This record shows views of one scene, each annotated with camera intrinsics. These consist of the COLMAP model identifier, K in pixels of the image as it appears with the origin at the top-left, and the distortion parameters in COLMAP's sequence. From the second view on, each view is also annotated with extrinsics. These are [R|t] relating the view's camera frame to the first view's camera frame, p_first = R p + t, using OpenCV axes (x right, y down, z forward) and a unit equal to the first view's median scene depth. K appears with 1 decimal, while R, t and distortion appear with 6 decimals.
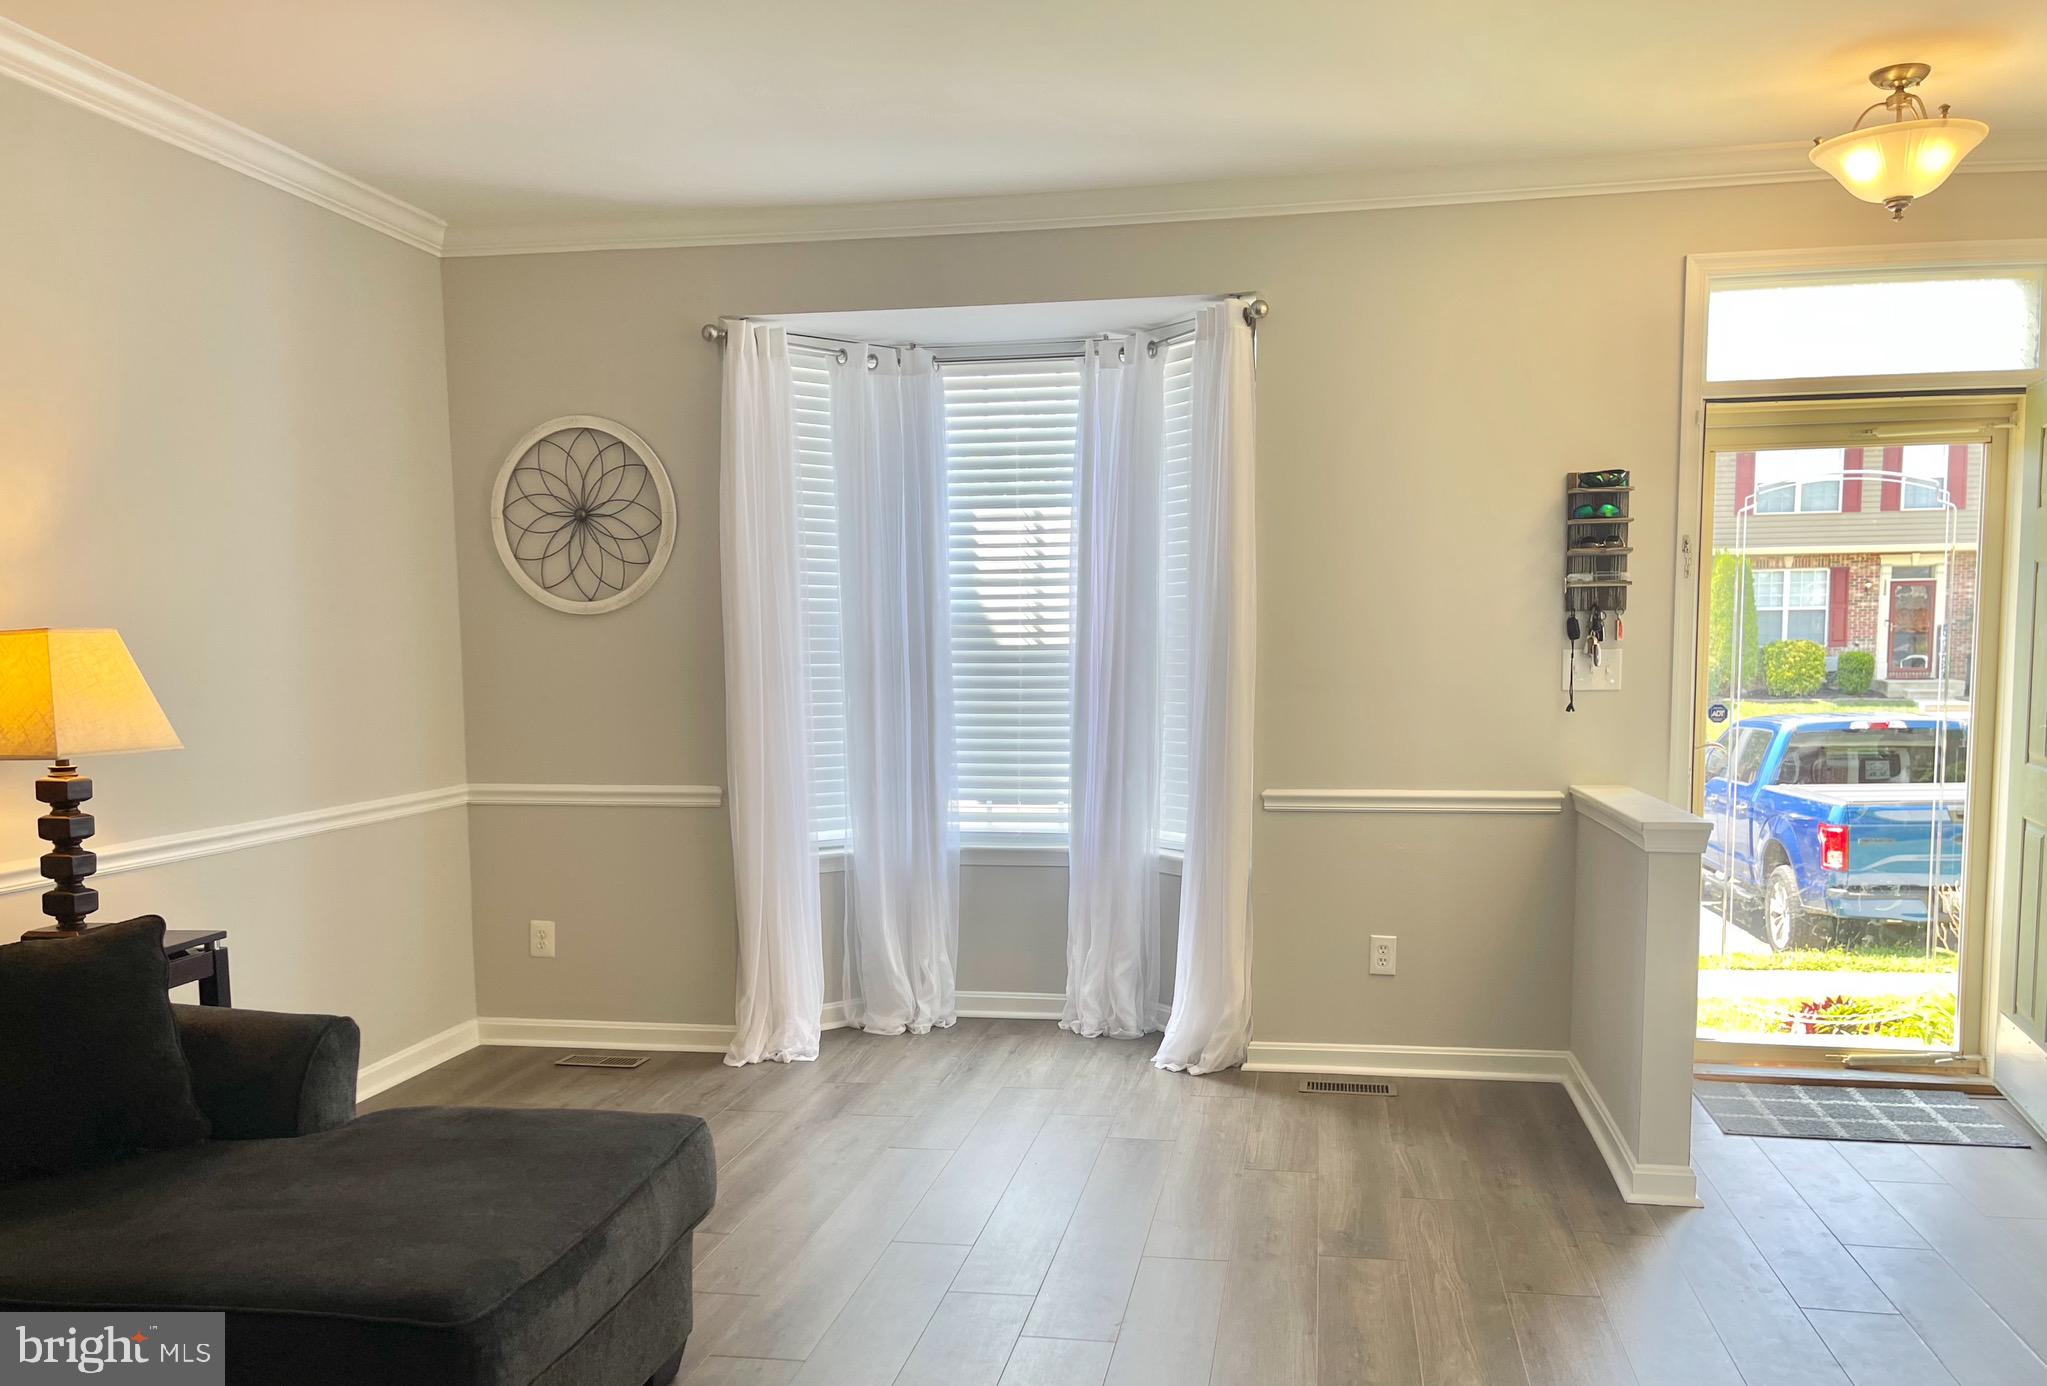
lens RADIAL K [[1626.3, 0, 1037.0], [0, 1626.3, 794.0], [0, 0, 1]] dist [0.023054, -0.009502]
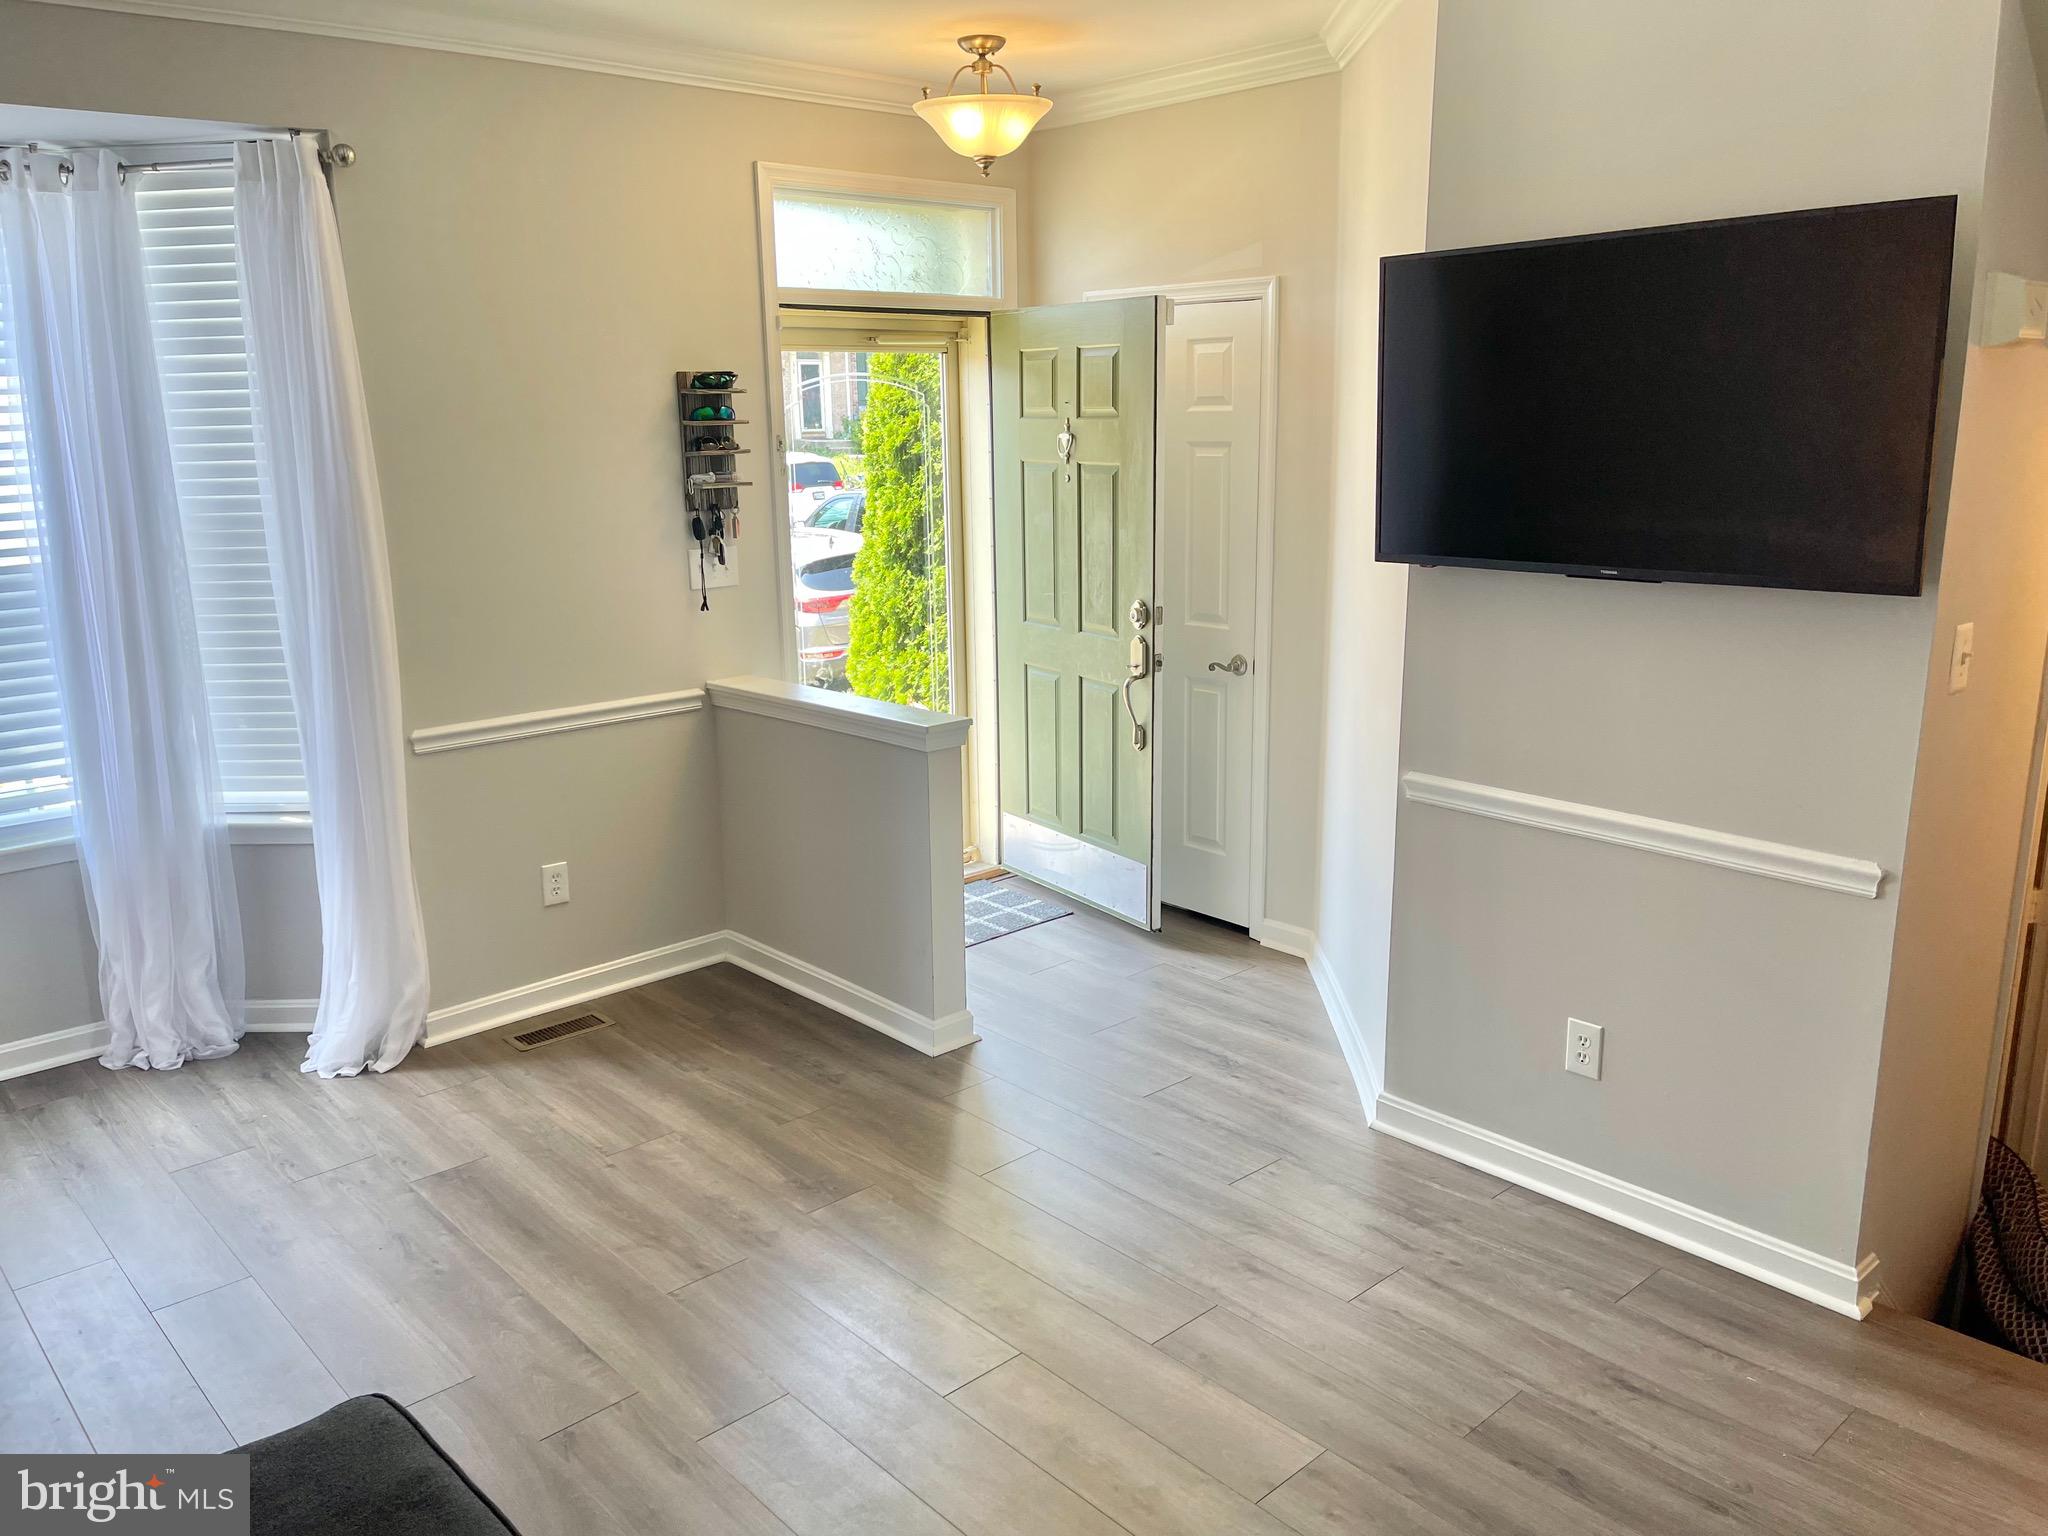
lens RADIAL K [[1539.1, 0, 1025.1], [0, 1539.1, 757.2], [0, 0, 1]] dist [0.064804, -0.064015]
pose [[0.604816, -0.177014, 0.776443, -0.322955], [0.086645, 0.983822, 0.156799, -0.095189], [-0.791638, -0.027560, 0.610369, 0.246871]]
